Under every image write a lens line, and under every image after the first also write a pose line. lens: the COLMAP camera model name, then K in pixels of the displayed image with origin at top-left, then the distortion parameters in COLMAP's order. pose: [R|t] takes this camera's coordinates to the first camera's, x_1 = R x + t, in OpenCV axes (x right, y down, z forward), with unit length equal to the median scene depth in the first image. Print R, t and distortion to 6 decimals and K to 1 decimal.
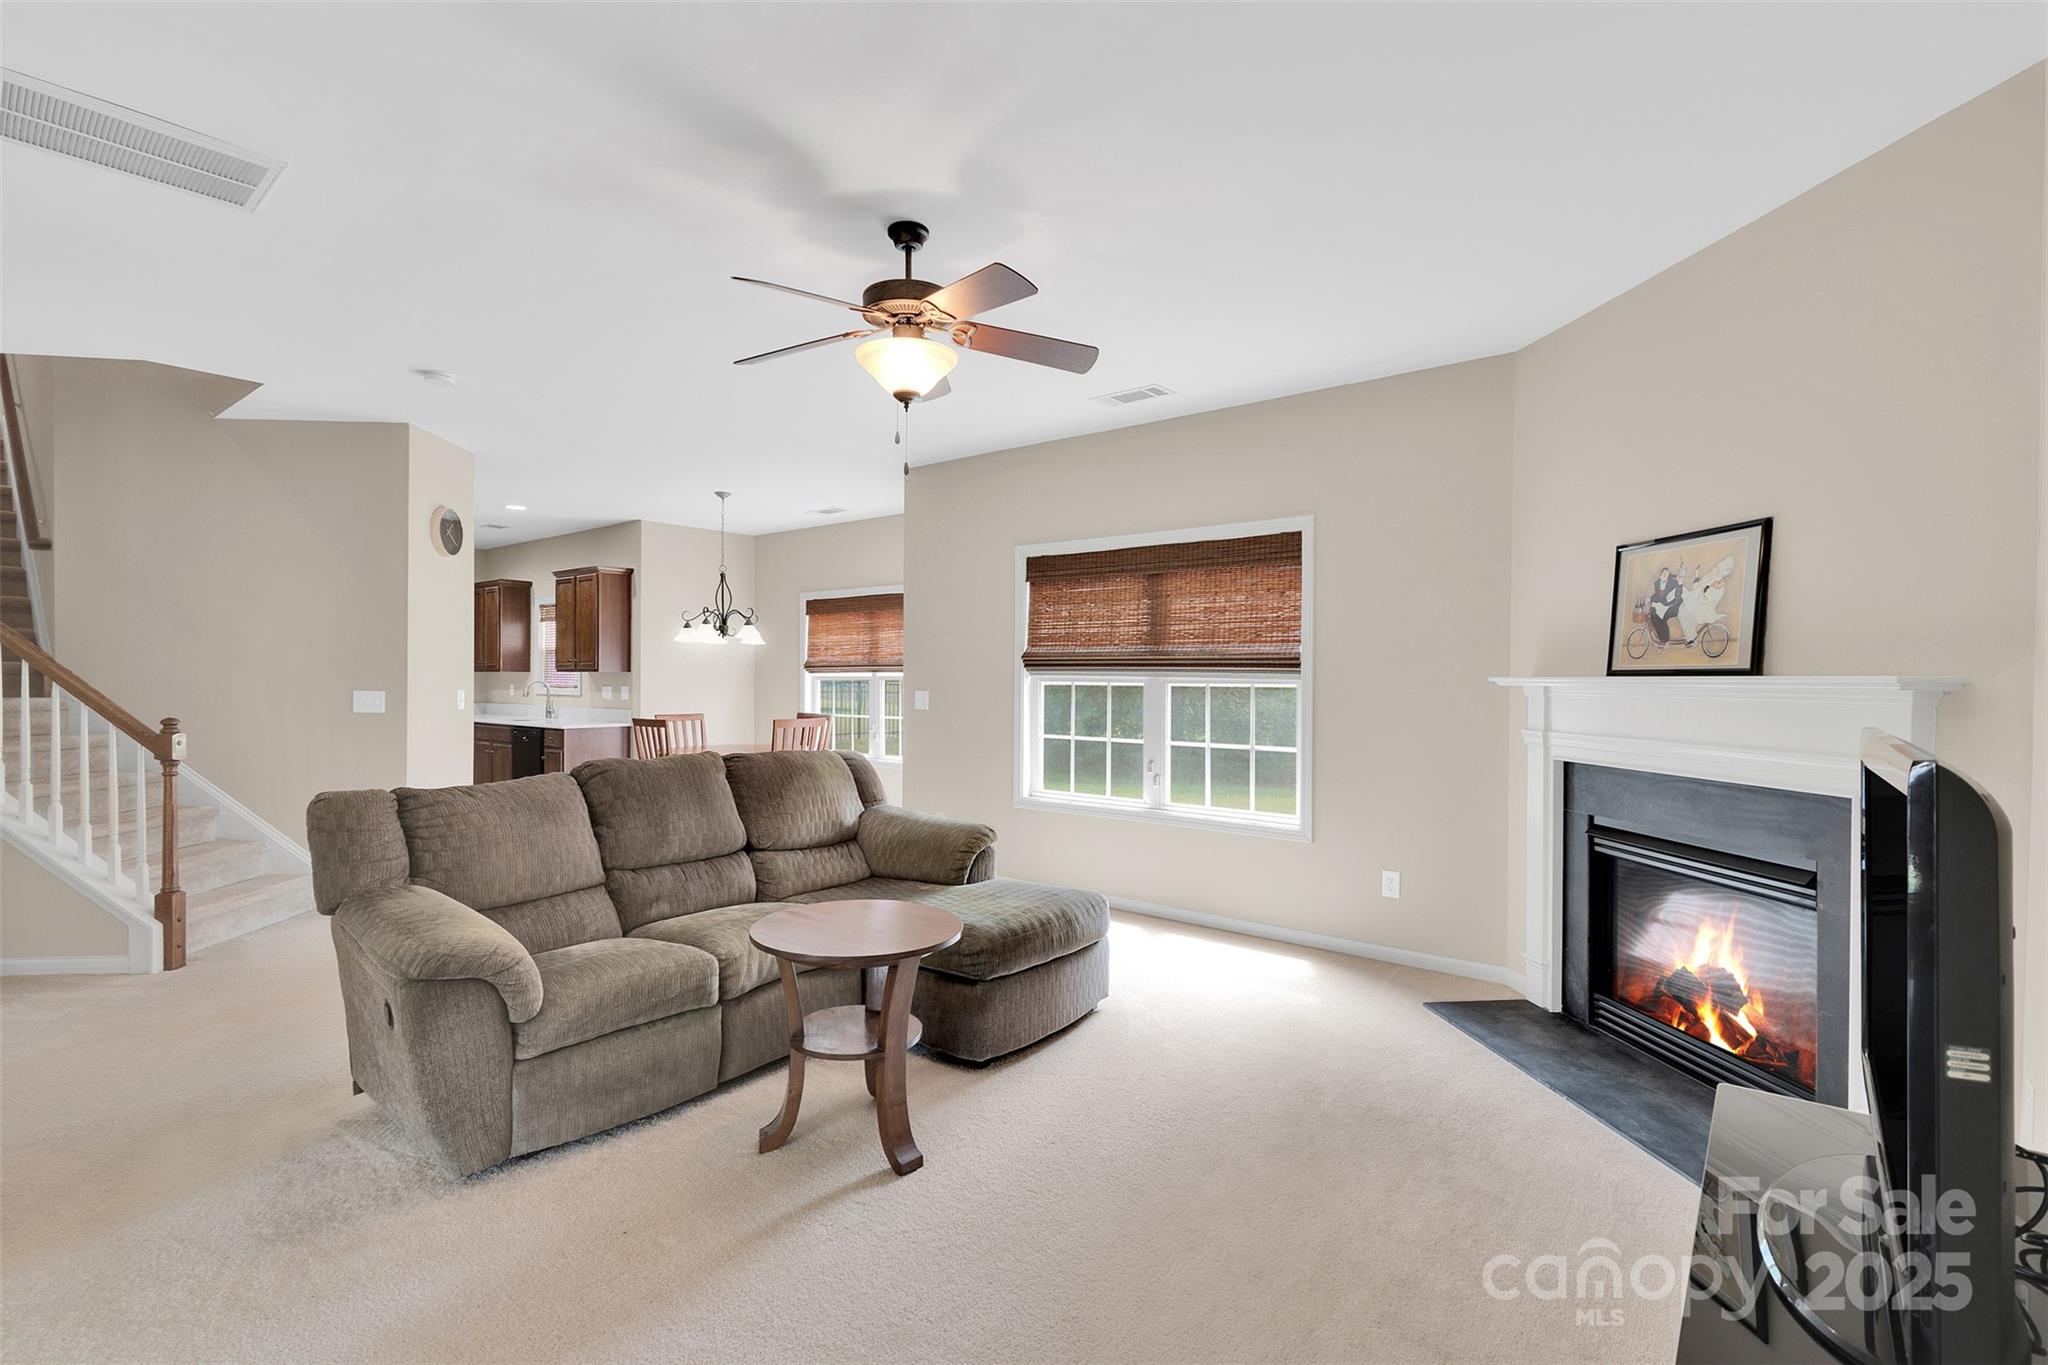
lens RADIAL K [[956.2, 0, 1014.4], [0, 956.2, 684.1], [0, 0, 1]] dist [0.007613, -0.005458]
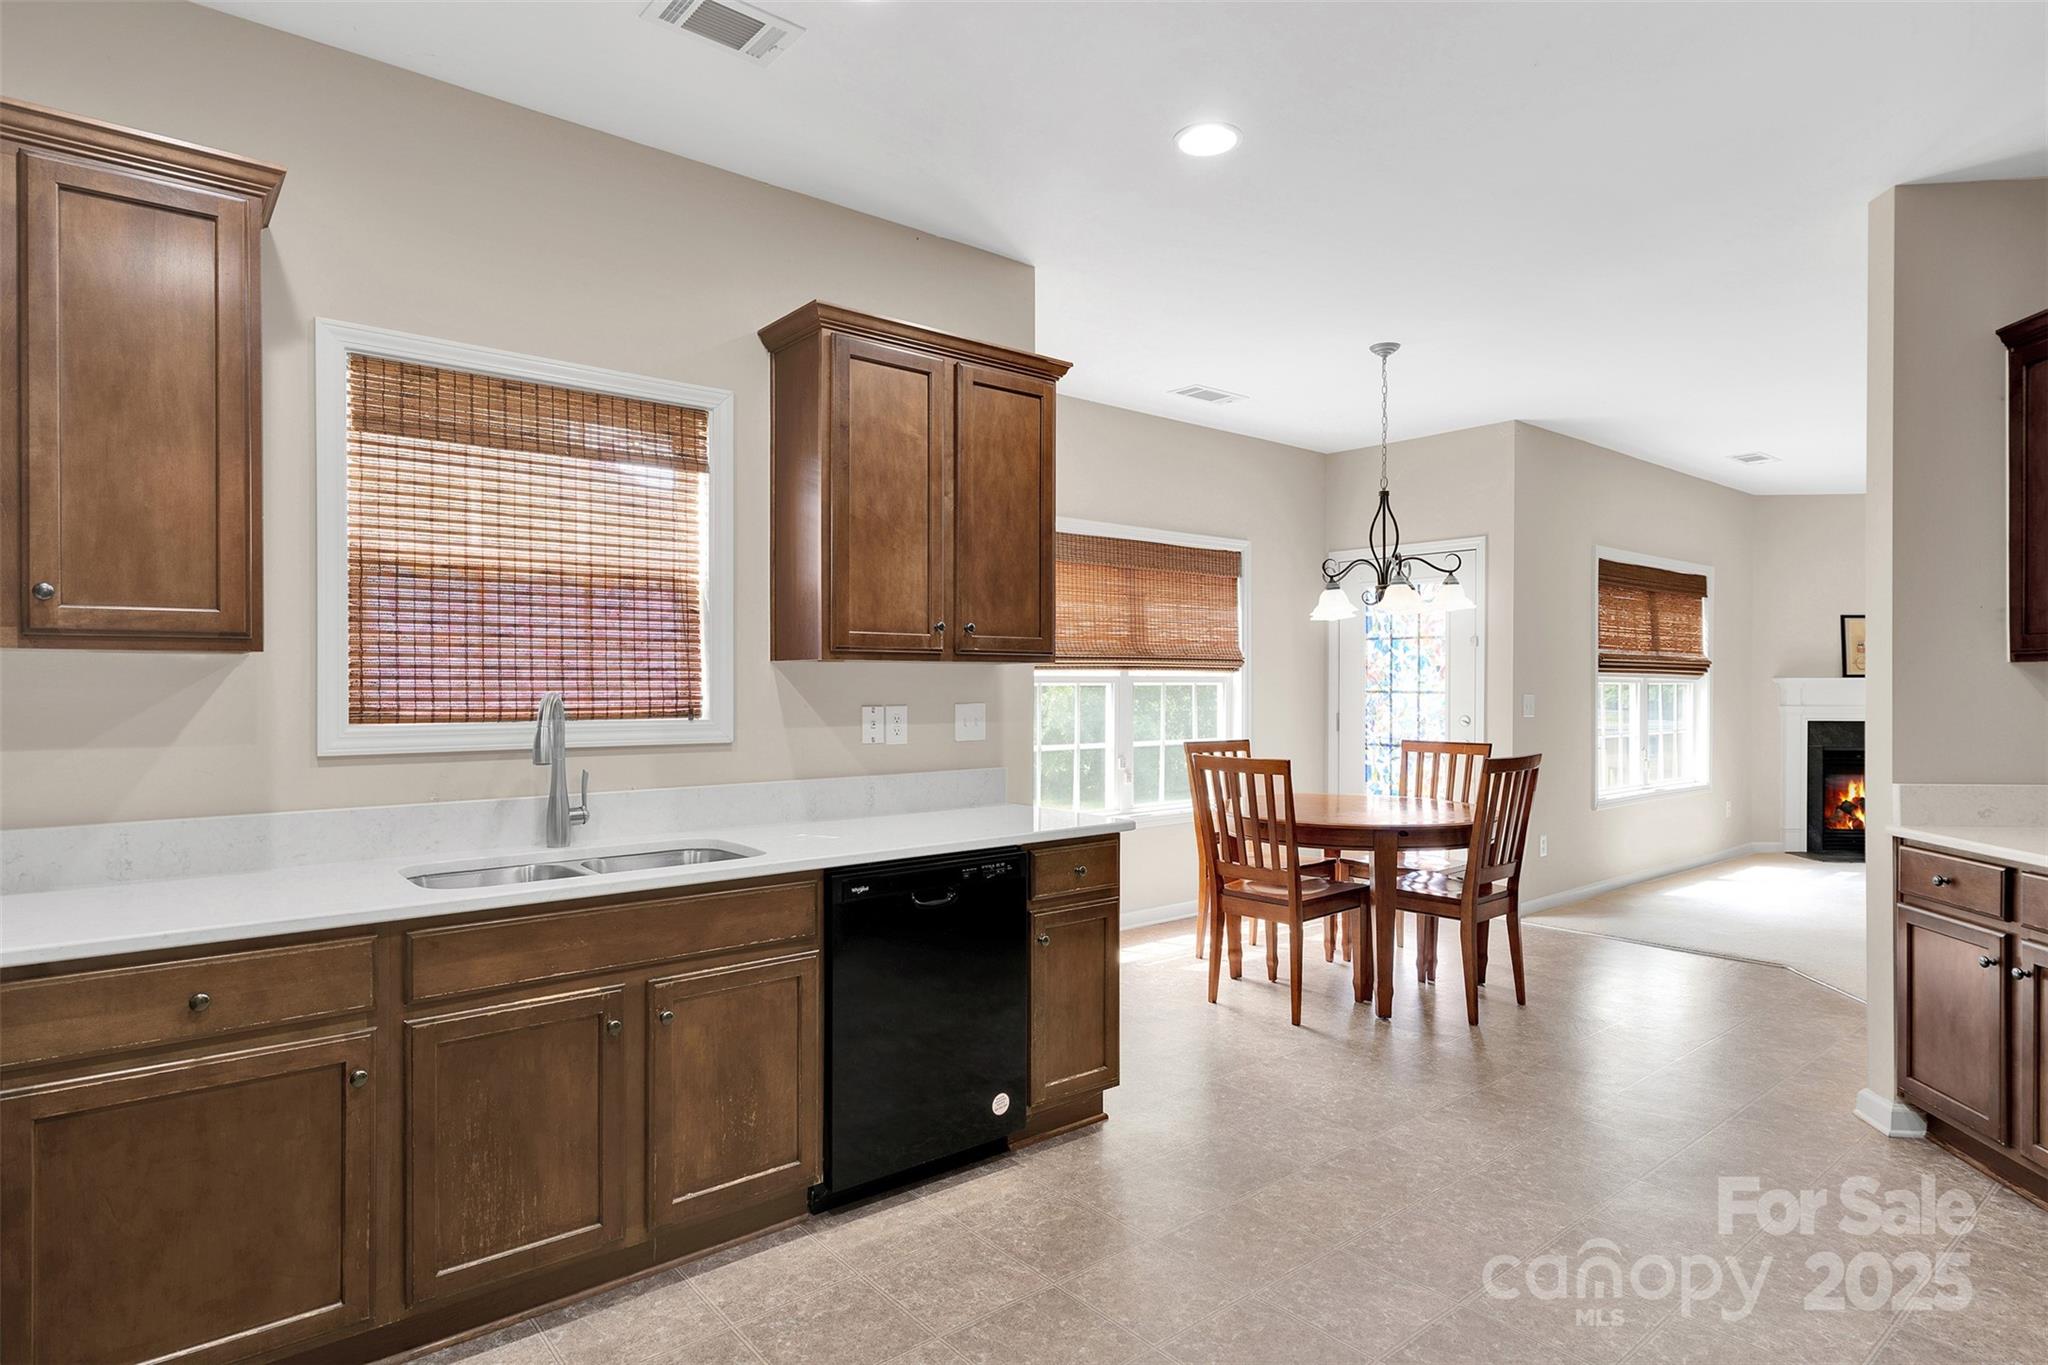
lens RADIAL K [[1100.3, 0, 1015.7], [0, 1100.3, 702.2], [0, 0, 1]] dist [0.003265, -0.001841]
pose [[0.183886, -0.020815, 0.982727, -1.823343], [0.007594, 0.999776, 0.019756, -0.012797], [-0.982918, 0.003830, 0.184003, 2.041075]]
